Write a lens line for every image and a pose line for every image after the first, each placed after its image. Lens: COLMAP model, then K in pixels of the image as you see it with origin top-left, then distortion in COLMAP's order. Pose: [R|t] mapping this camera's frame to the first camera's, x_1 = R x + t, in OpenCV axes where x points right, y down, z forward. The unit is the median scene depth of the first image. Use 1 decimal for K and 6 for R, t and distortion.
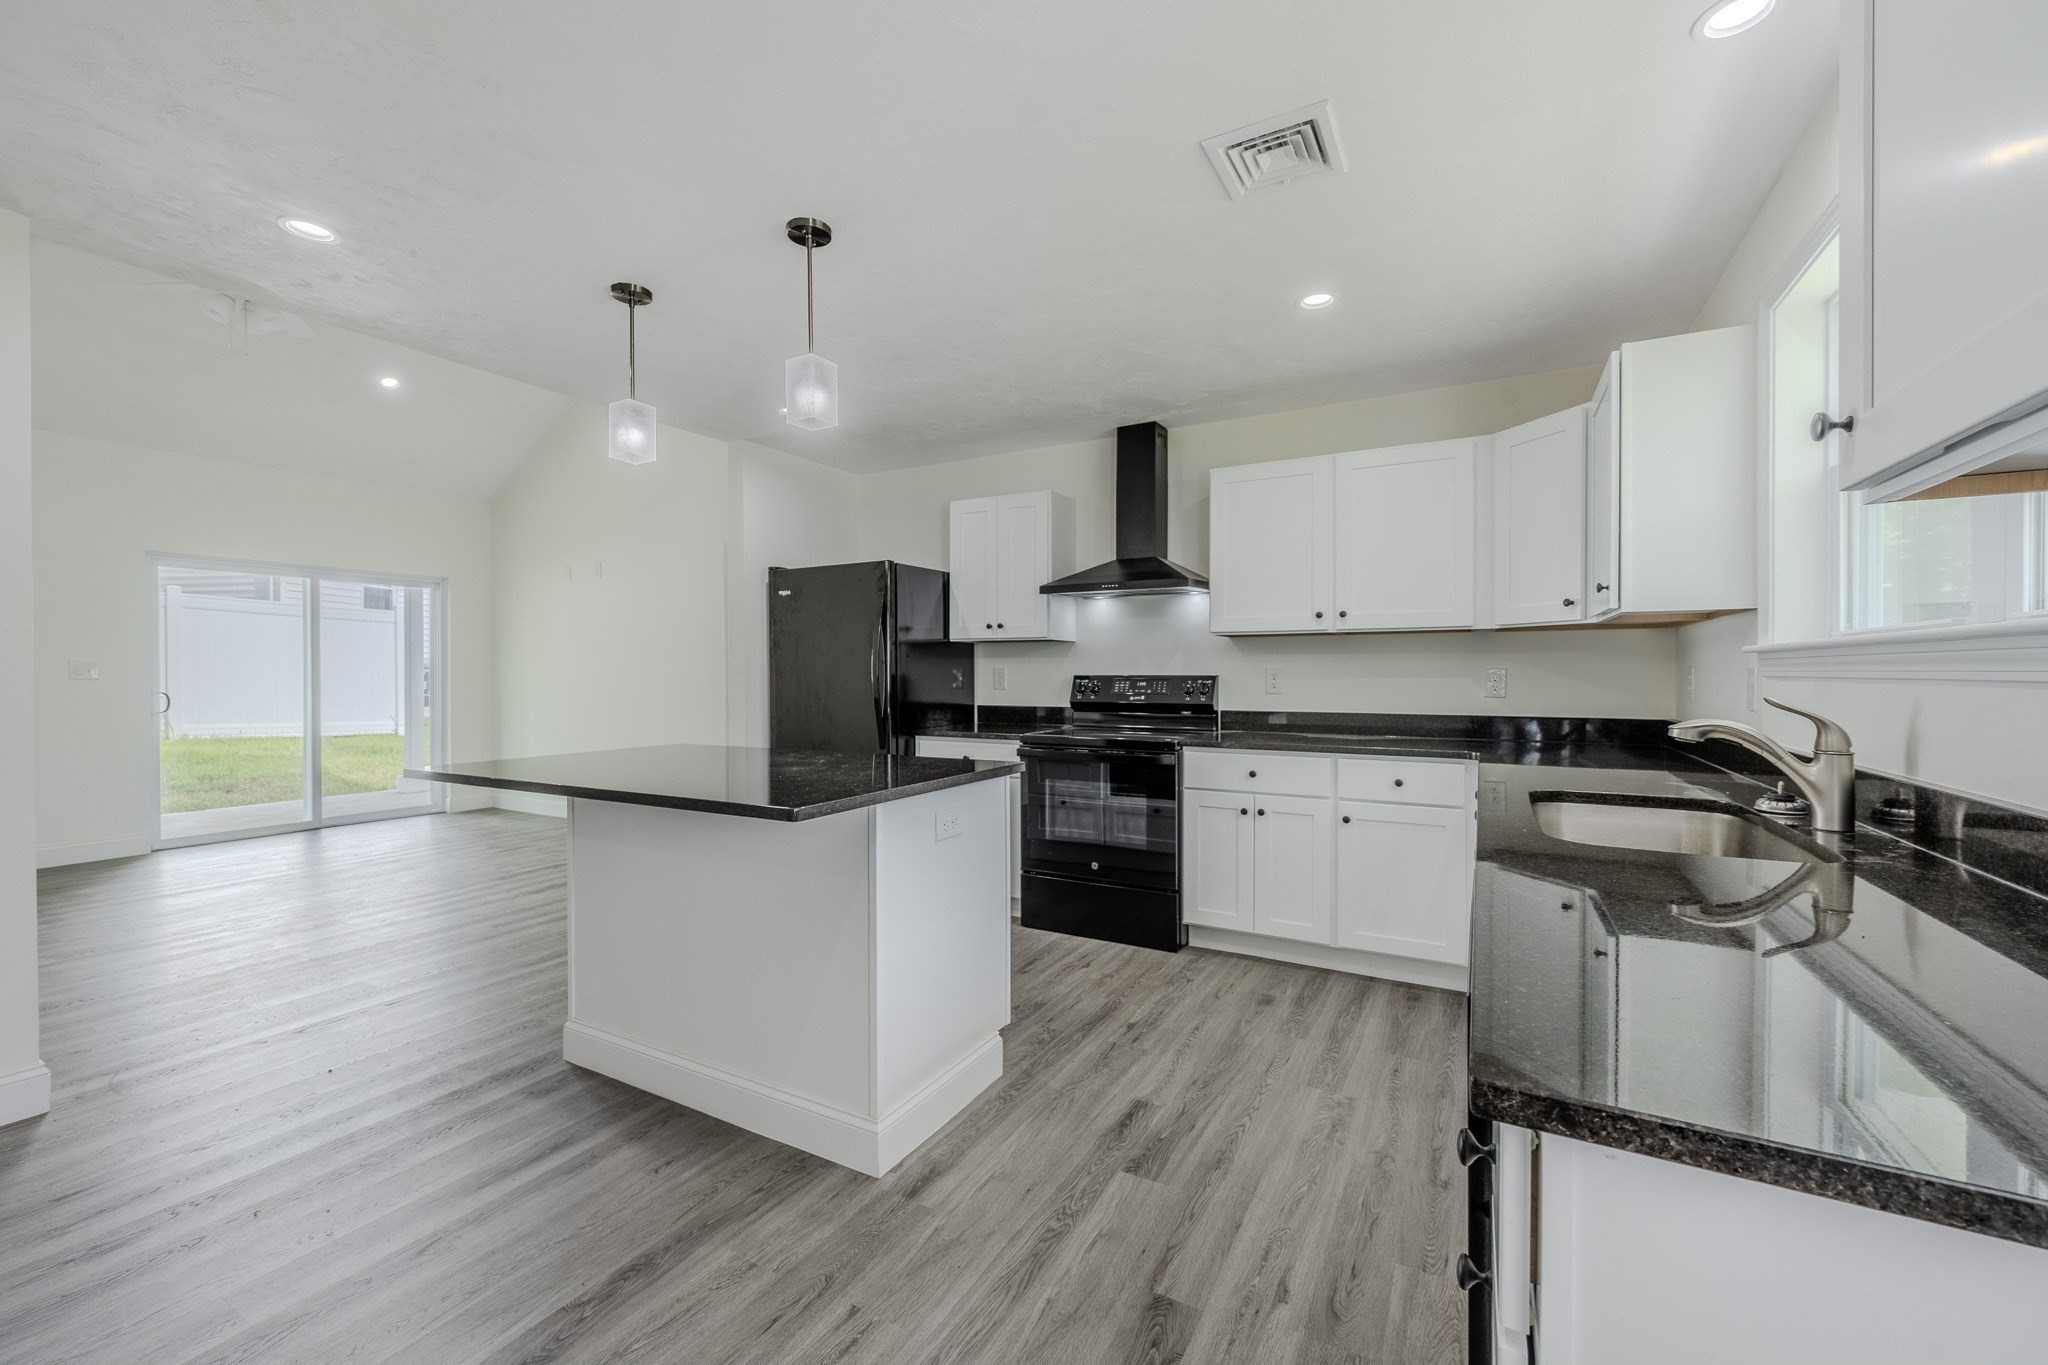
lens RADIAL K [[808.7, 0, 1028.0], [0, 808.7, 679.4], [0, 0, 1]] dist [0.001574, 0.000519]
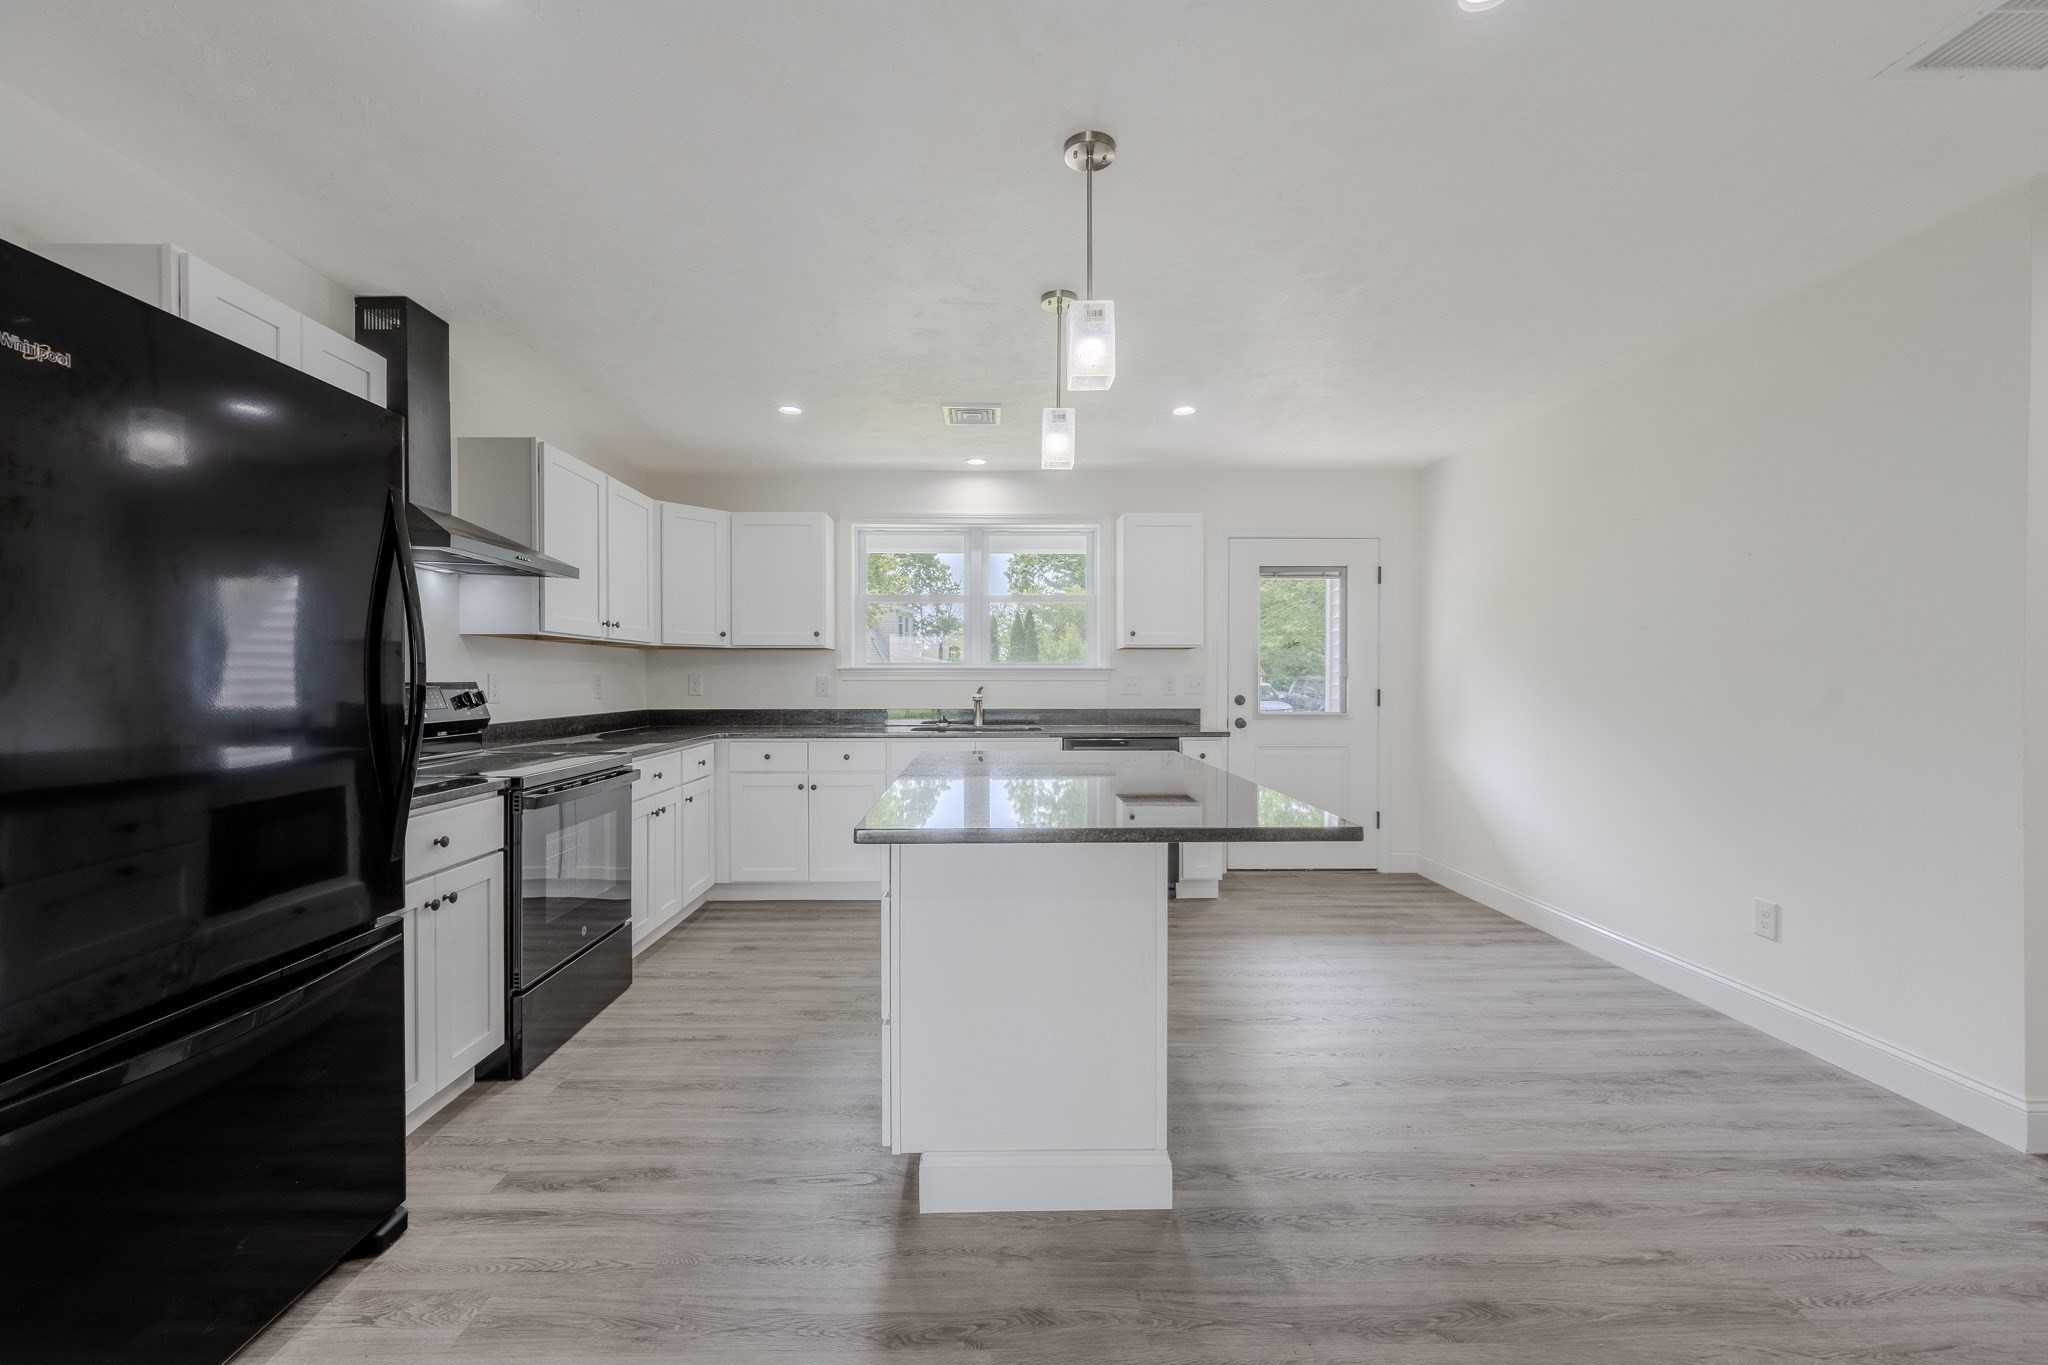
lens RADIAL K [[820.2, 0, 1015.6], [0, 820.2, 681.8], [0, 0, 1]] dist [0.002097, 0.000394]
pose [[-0.503141, -0.005152, 0.864189, -0.923979], [0.002989, 0.999966, 0.007702, -0.011596], [-0.864199, 0.006458, -0.503109, 1.205692]]
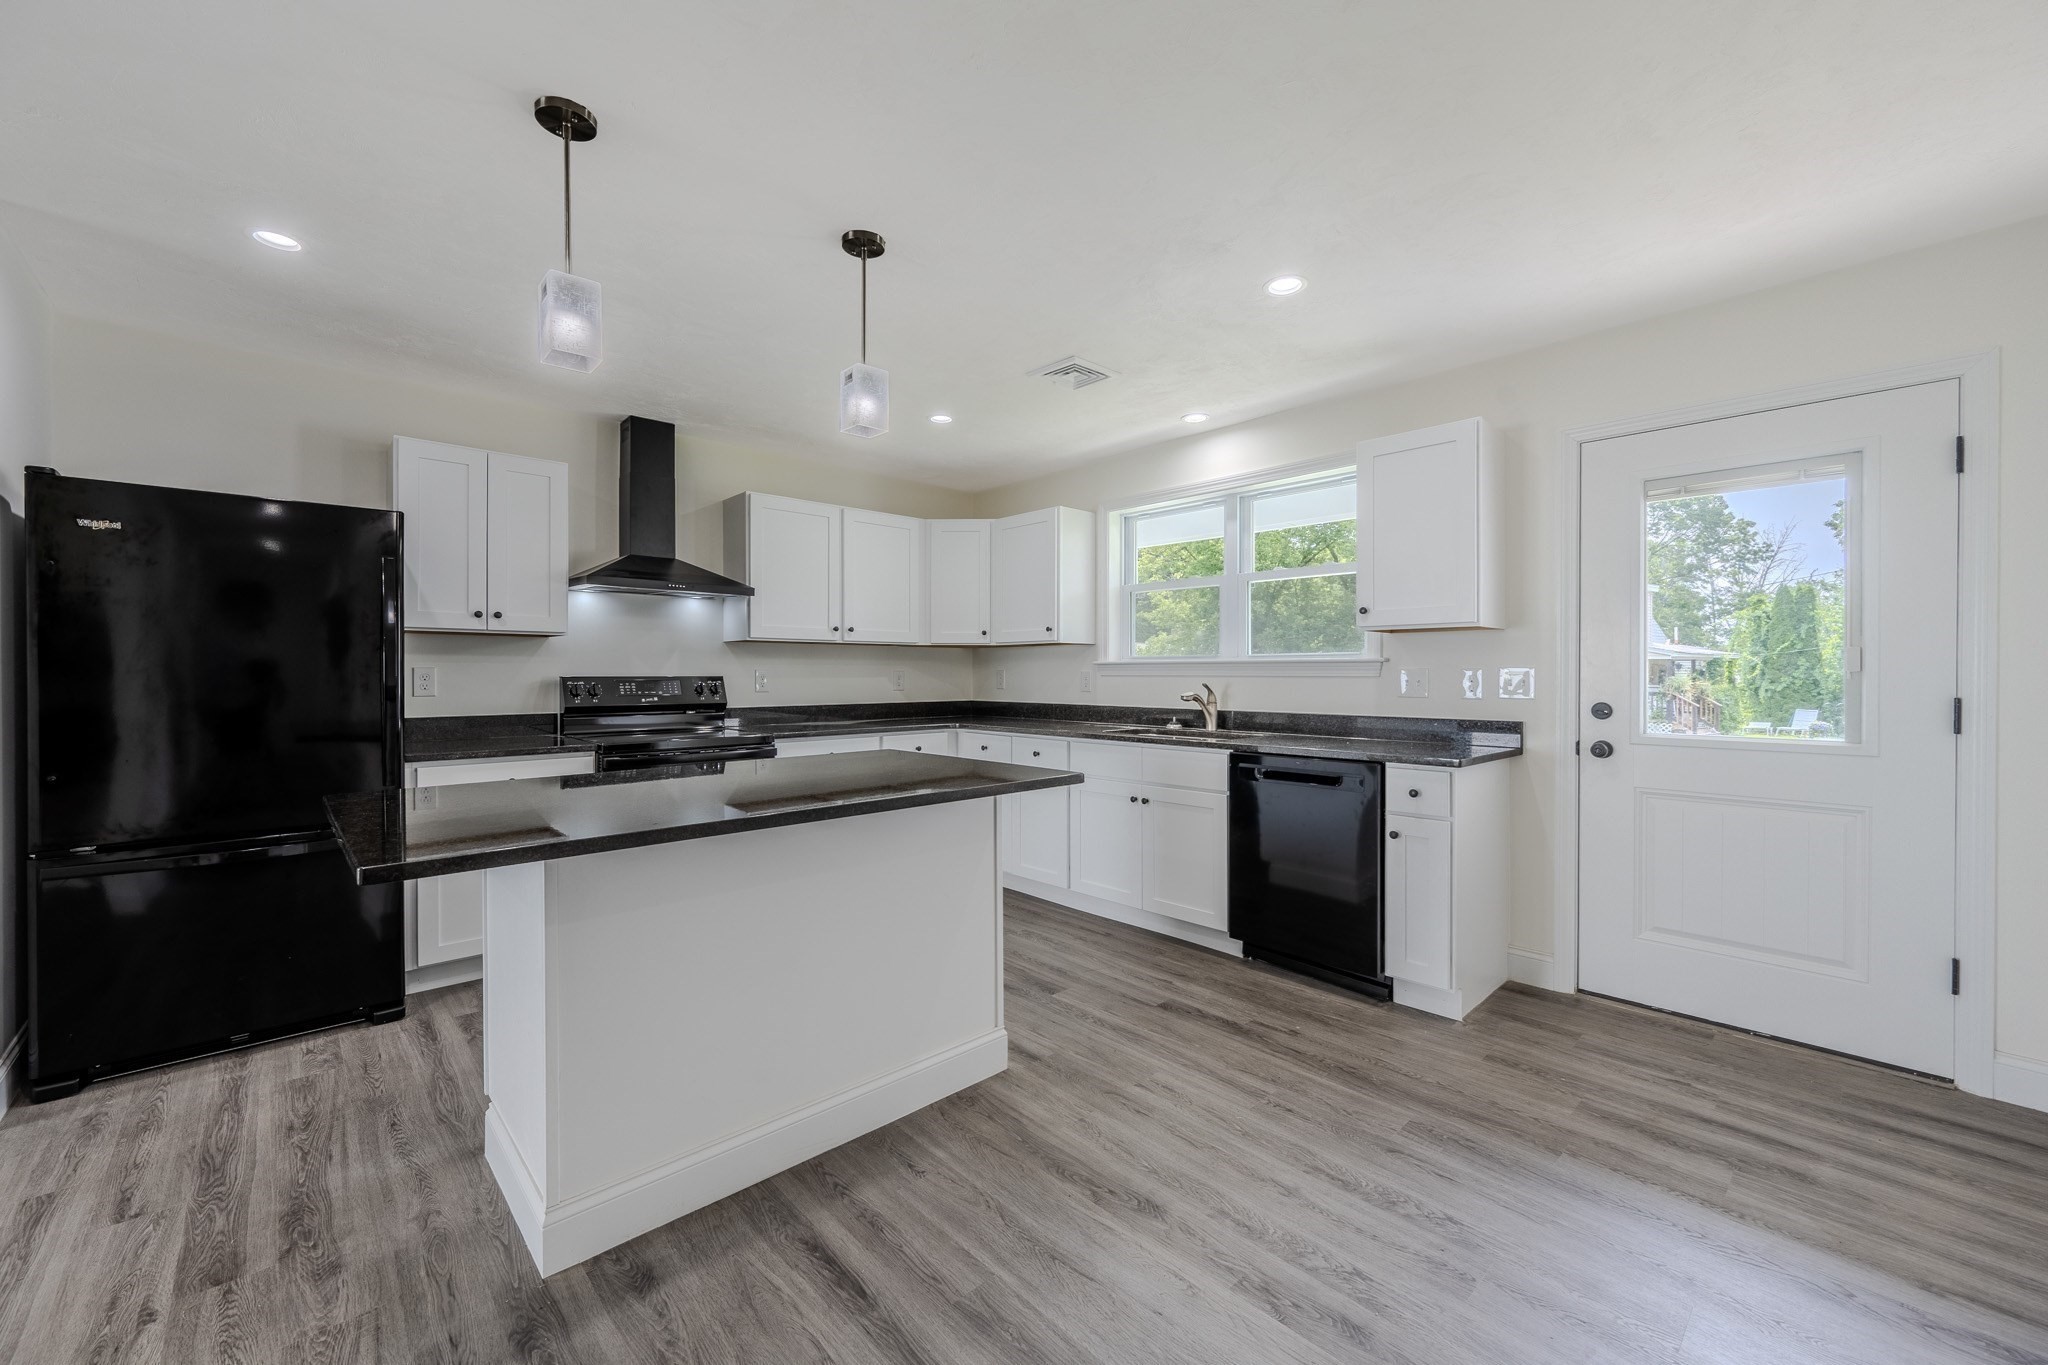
lens RADIAL K [[808.7, 0, 1028.0], [0, 808.7, 679.4], [0, 0, 1]] dist [0.001574, 0.000519]
pose [[0.308034, -0.009856, 0.951324, -0.861416], [0.004951, 0.999949, 0.008757, -0.009992], [-0.951362, 0.002012, 0.308067, 0.351122]]
